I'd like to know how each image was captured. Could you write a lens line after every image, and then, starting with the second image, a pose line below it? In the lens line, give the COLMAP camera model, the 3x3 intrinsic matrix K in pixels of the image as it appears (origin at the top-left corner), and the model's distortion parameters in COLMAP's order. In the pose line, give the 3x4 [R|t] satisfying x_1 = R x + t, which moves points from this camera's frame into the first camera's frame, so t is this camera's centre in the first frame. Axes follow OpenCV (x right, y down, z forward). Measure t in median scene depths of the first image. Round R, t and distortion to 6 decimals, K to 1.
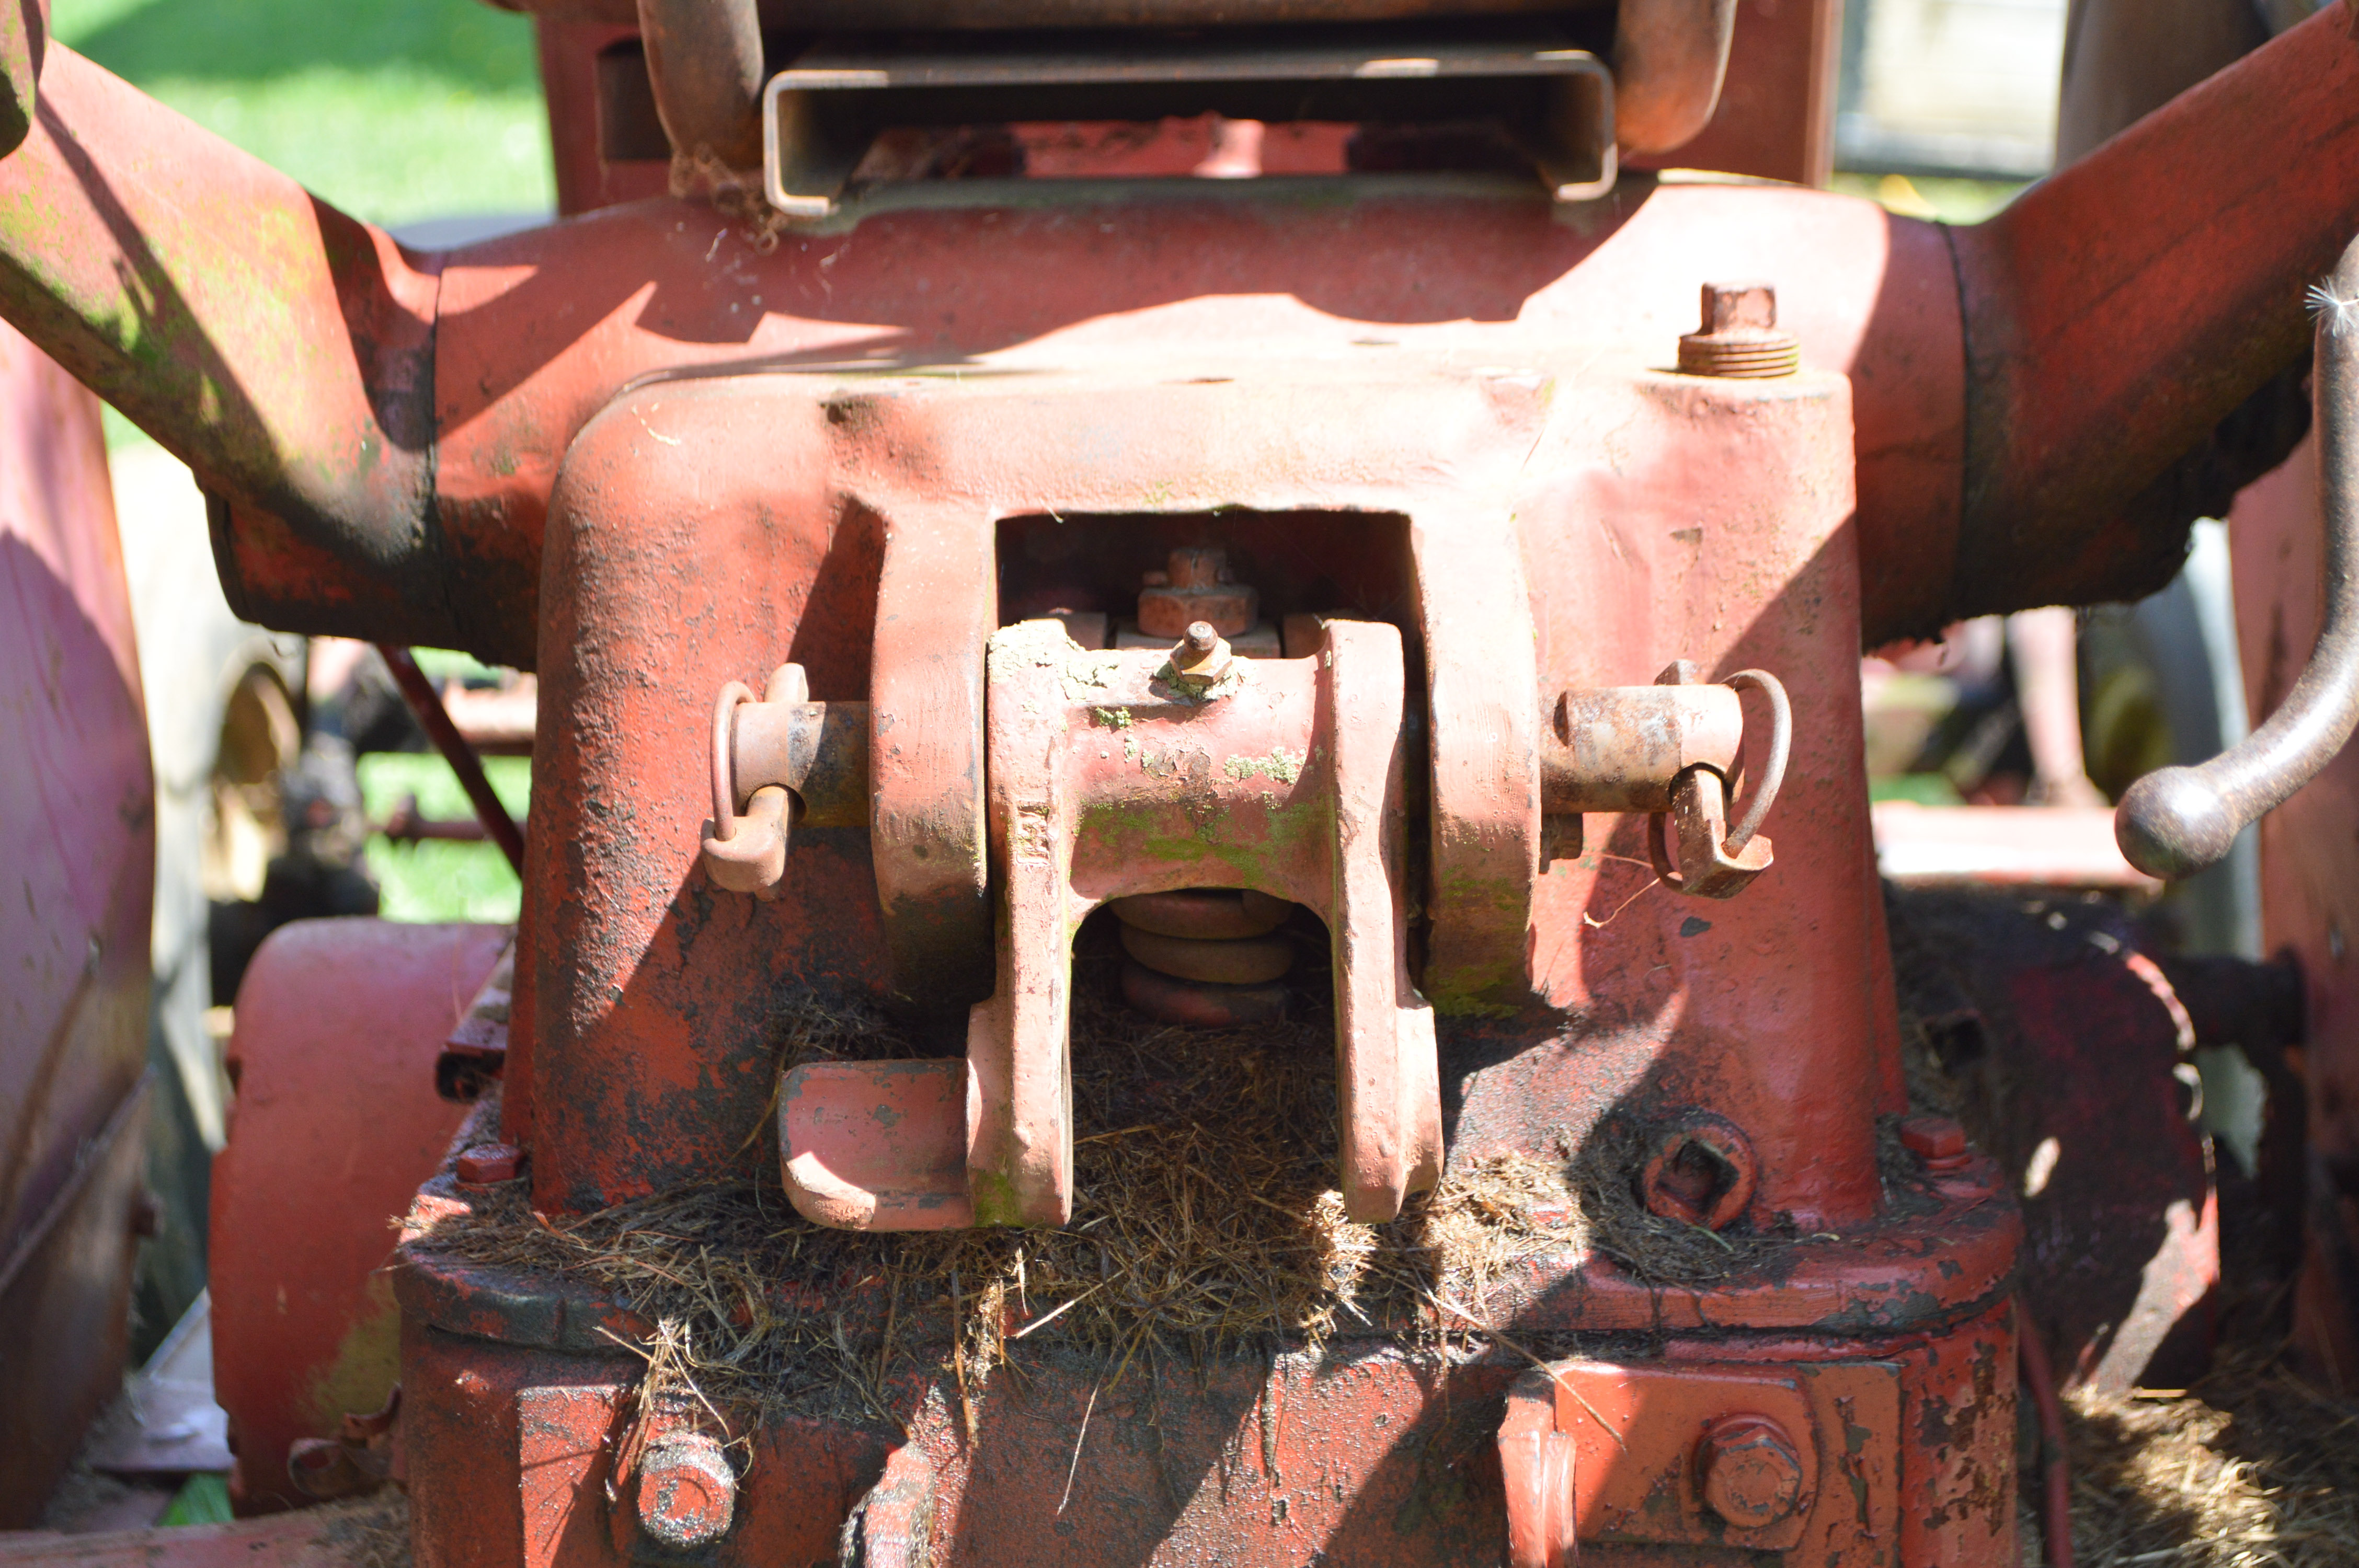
lens RADIAL K [[4292.3, 0, 1179.7], [0, 4292.3, 704.1], [0, 0, 1]] dist [-0.035177, 0.127098]
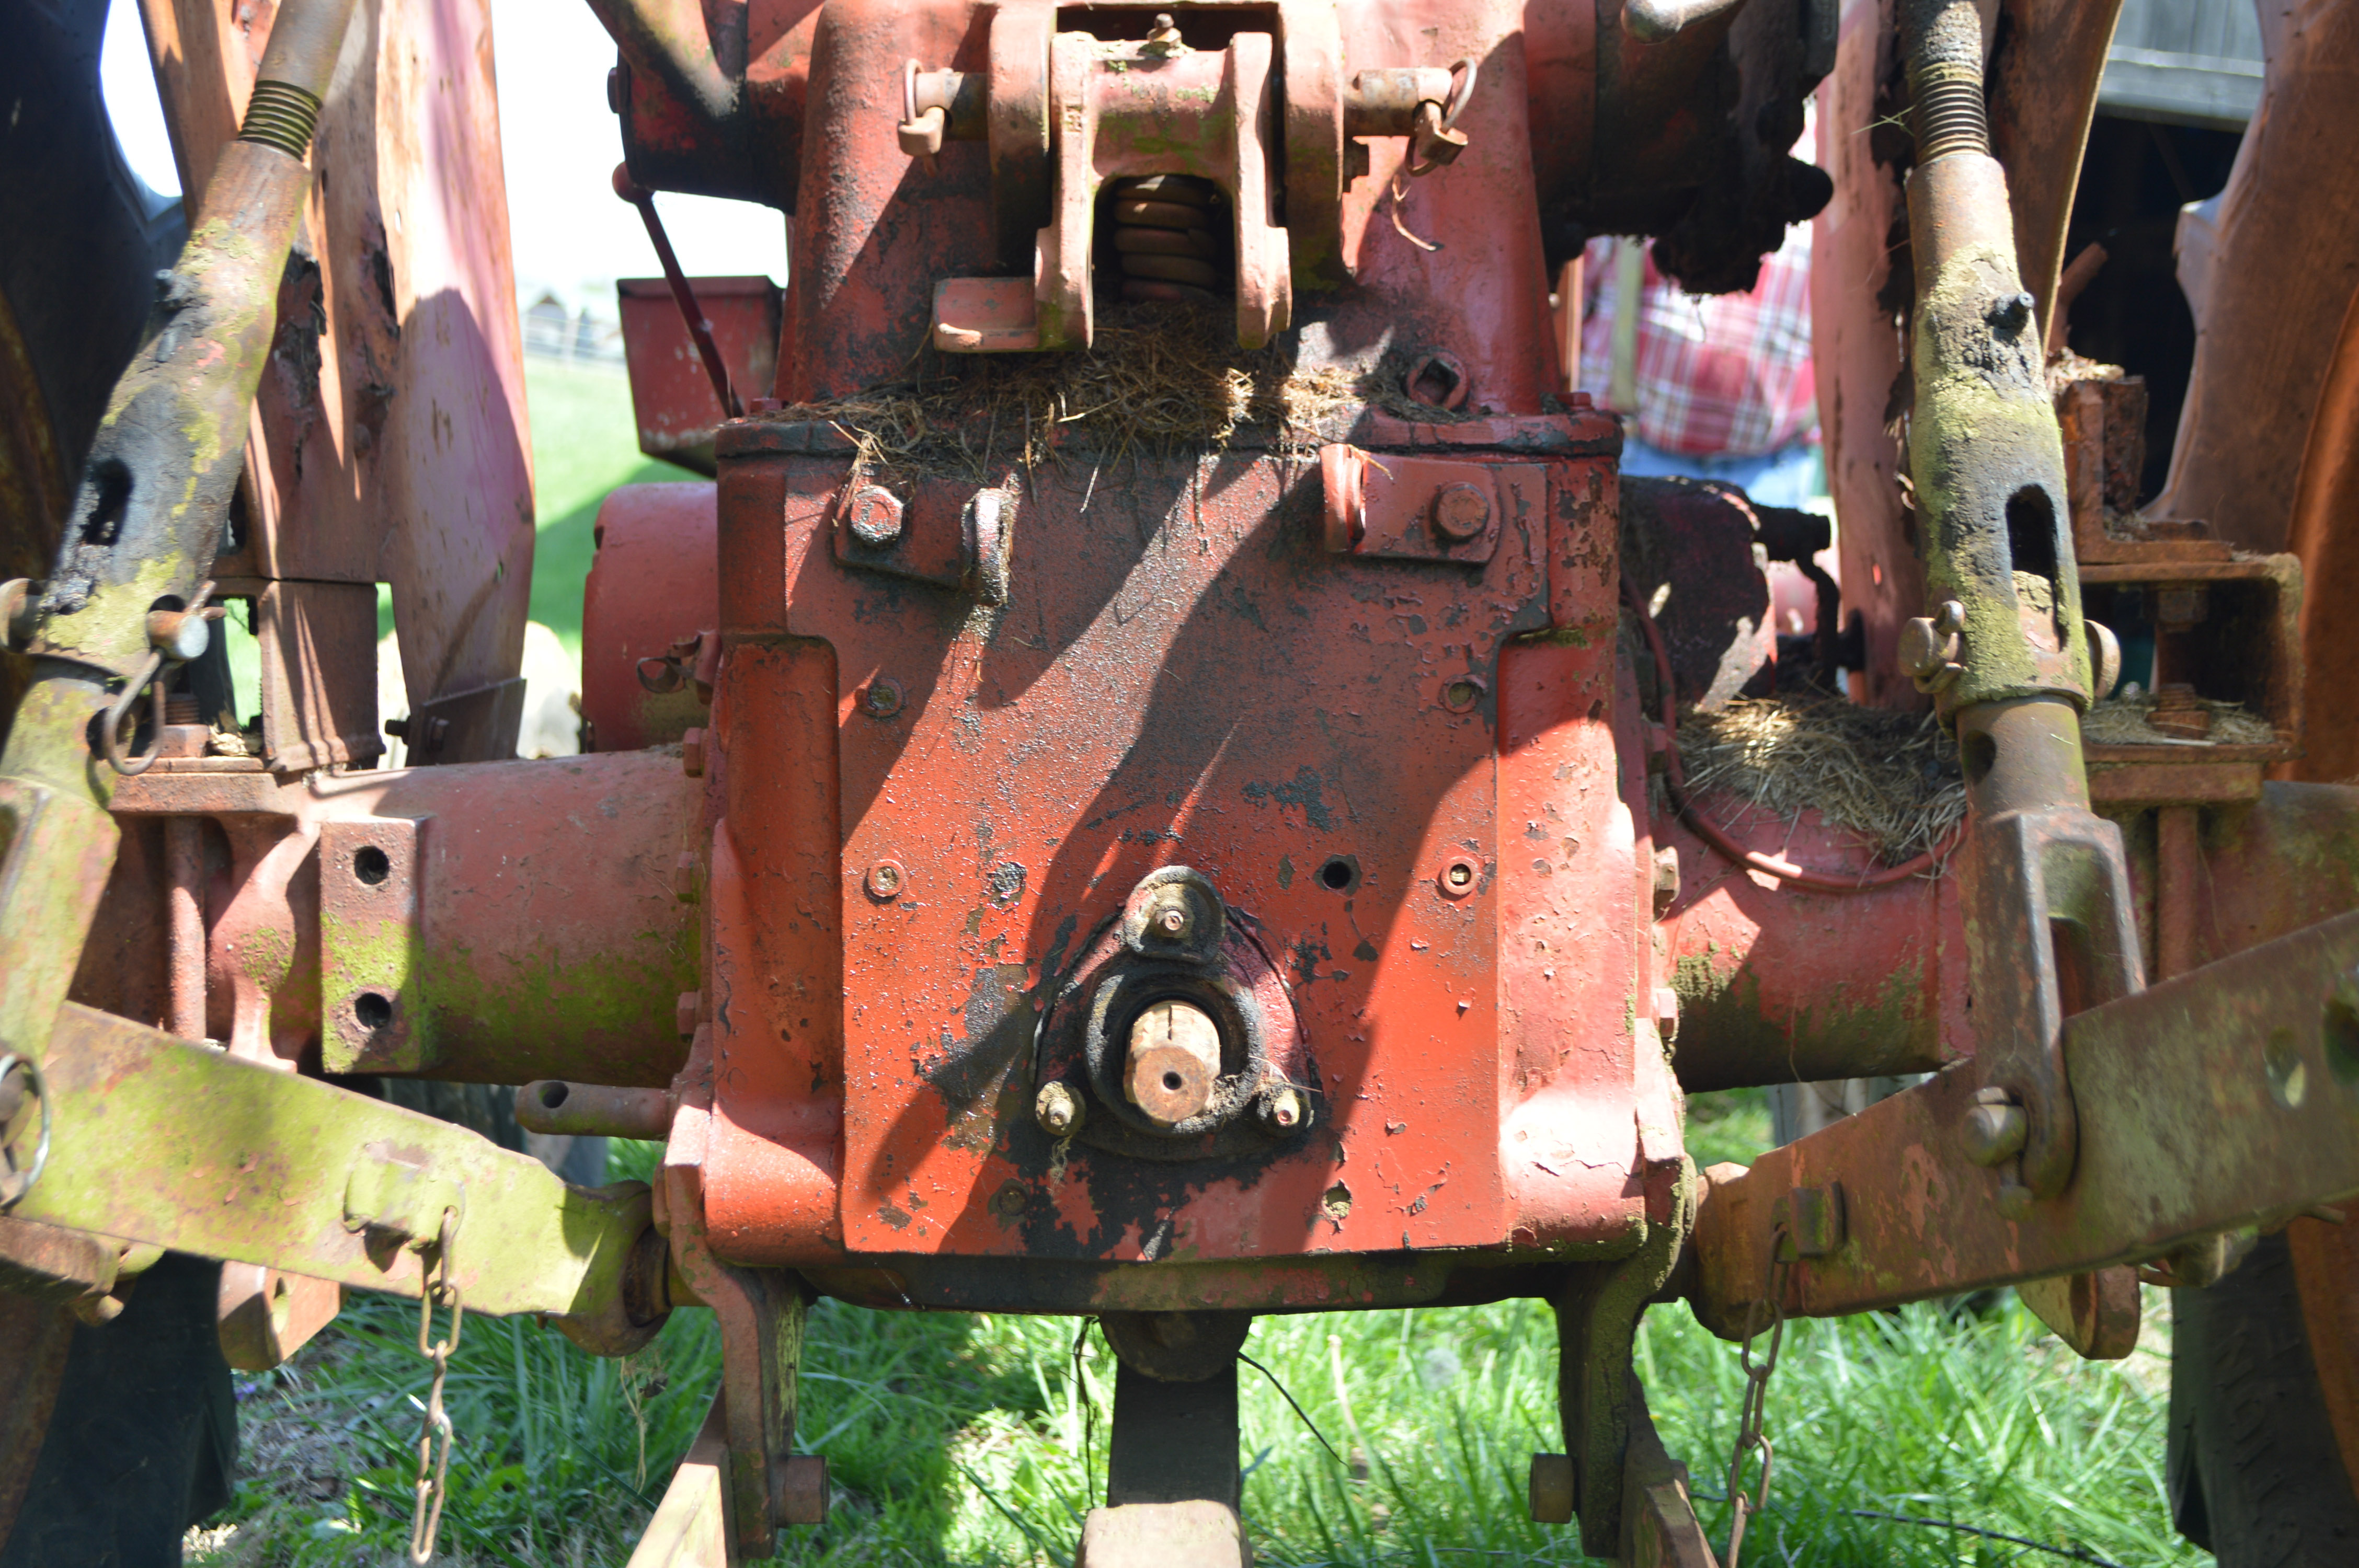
lens RADIAL K [[3351.3, 0, 1179.5], [0, 3351.3, 784.0], [0, 0, 1]] dist [-0.039734, -0.039737]
pose [[0.999899, 0.011876, -0.007801, 0.025780], [-0.012852, 0.990069, -0.139994, 0.493551], [0.006061, 0.140080, 0.990122, -0.390228]]
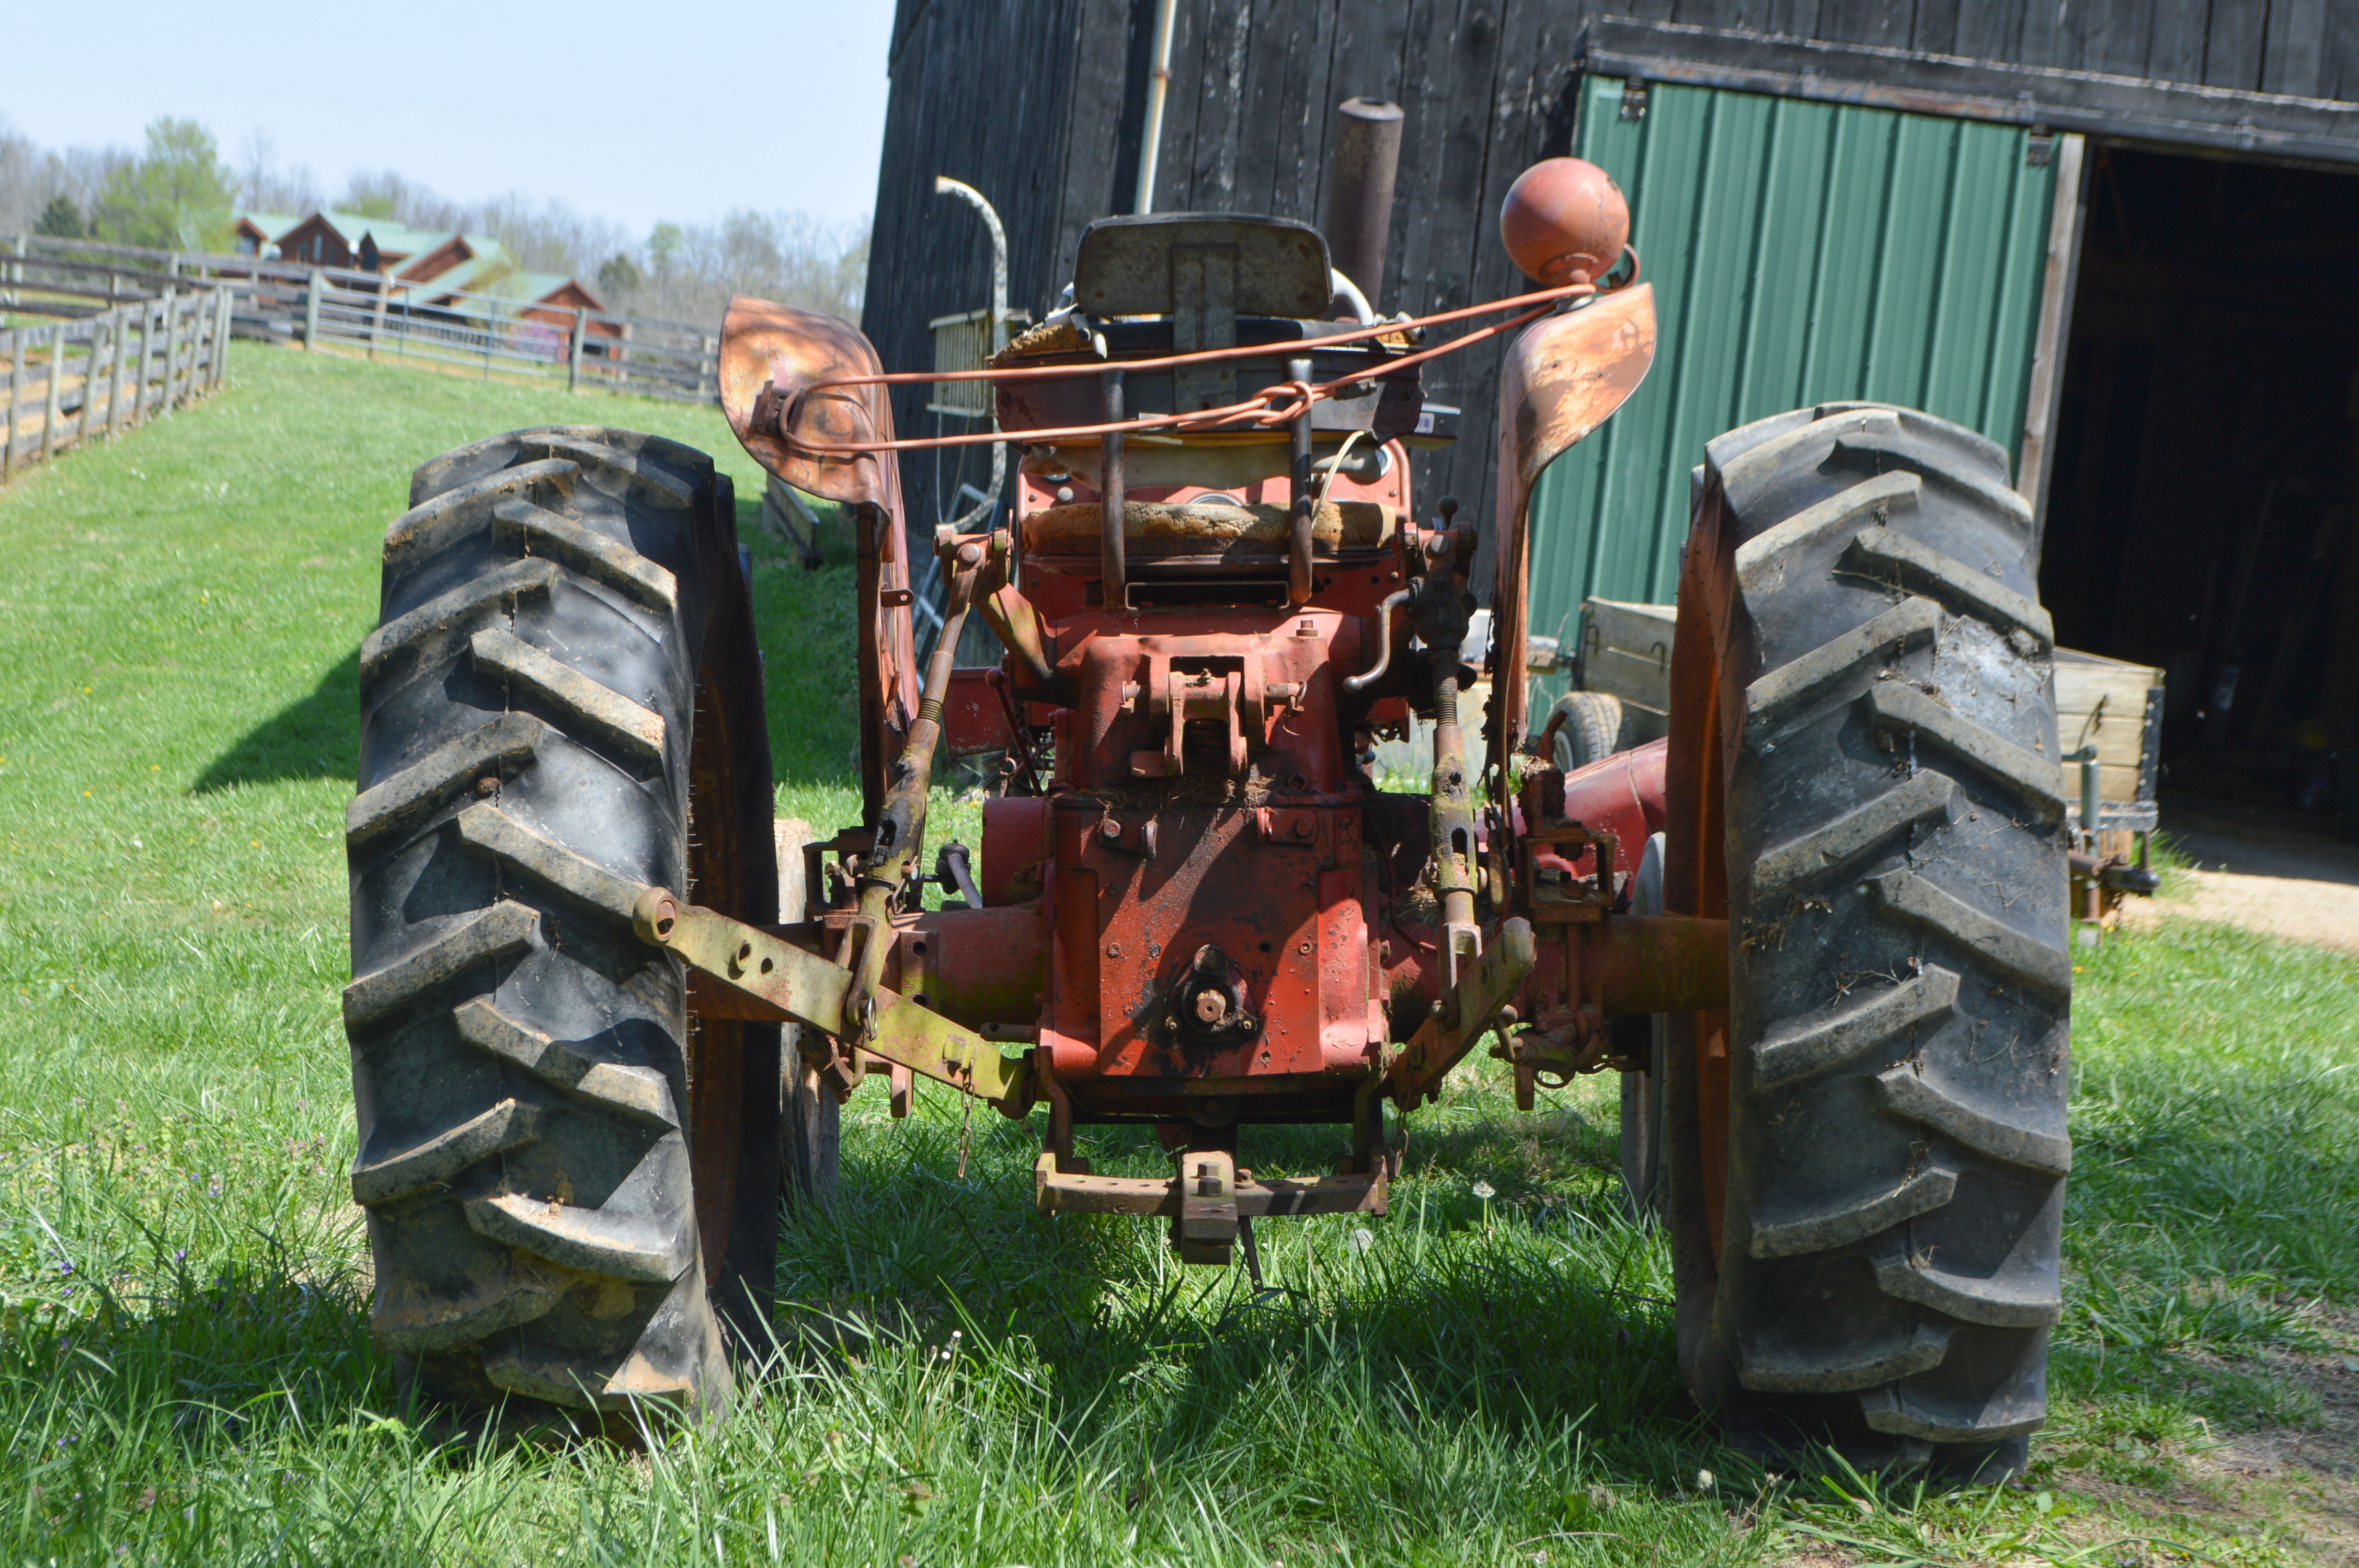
lens RADIAL K [[5105.3, 0, 1179.5], [0, 5105.3, 784.0], [0, 0, 1]] dist [-0.034146, -0.004707]
pose [[0.999622, 0.007363, -0.026482, 0.146329], [-0.011796, 0.985138, -0.171359, 1.255443], [0.024826, 0.171606, 0.984853, -5.507382]]
